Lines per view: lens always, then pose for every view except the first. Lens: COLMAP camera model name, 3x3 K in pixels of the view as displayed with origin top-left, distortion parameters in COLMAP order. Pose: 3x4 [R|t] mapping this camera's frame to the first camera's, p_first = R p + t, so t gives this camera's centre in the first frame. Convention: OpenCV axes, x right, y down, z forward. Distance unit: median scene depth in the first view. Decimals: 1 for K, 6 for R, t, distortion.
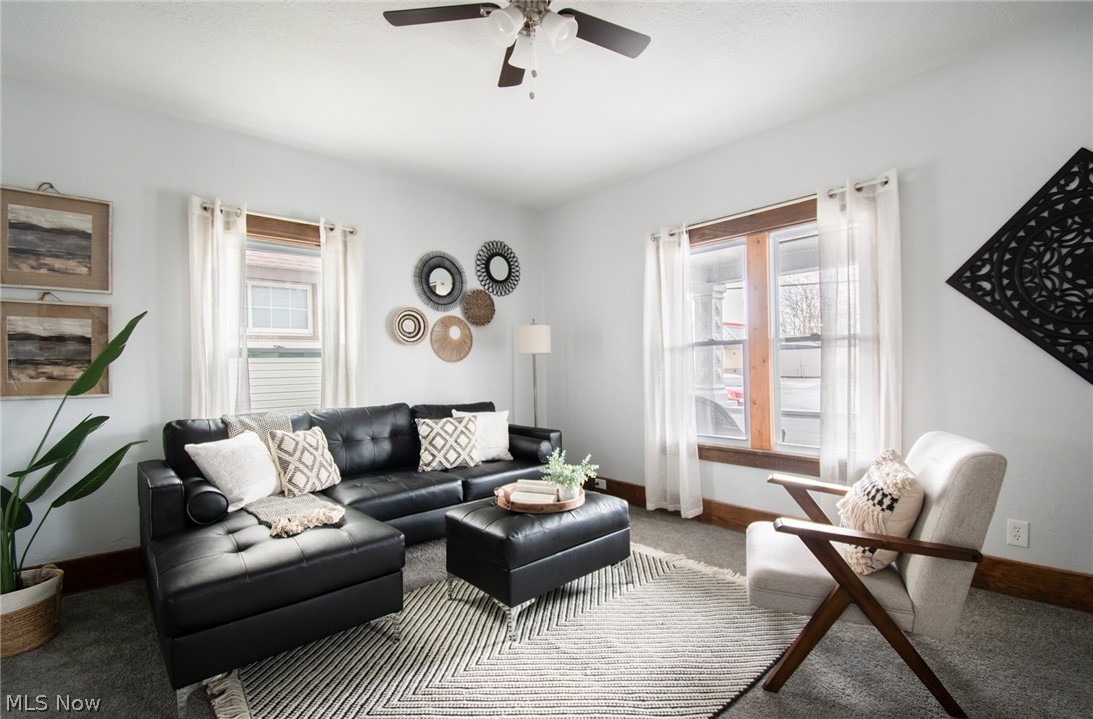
lens RADIAL K [[485.5, 0, 541.6], [0, 485.5, 369.8], [0, 0, 1]] dist [-0.034422, -0.000499]
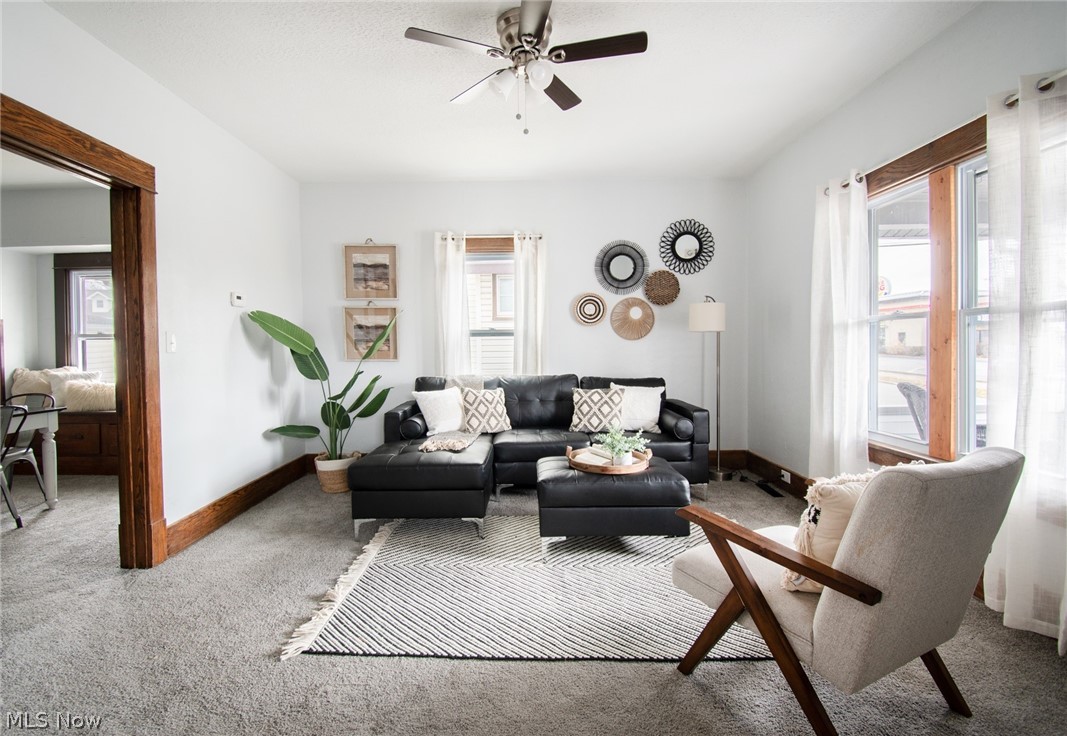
lens RADIAL K [[491.3, 0, 511.7], [0, 491.3, 359.7], [0, 0, 1]] dist [-0.044707, -0.000466]
pose [[0.723314, 0.028629, -0.689925, 0.475921], [-0.008213, 0.999426, 0.032861, -0.006935], [0.690470, -0.018102, 0.723134, 0.015529]]
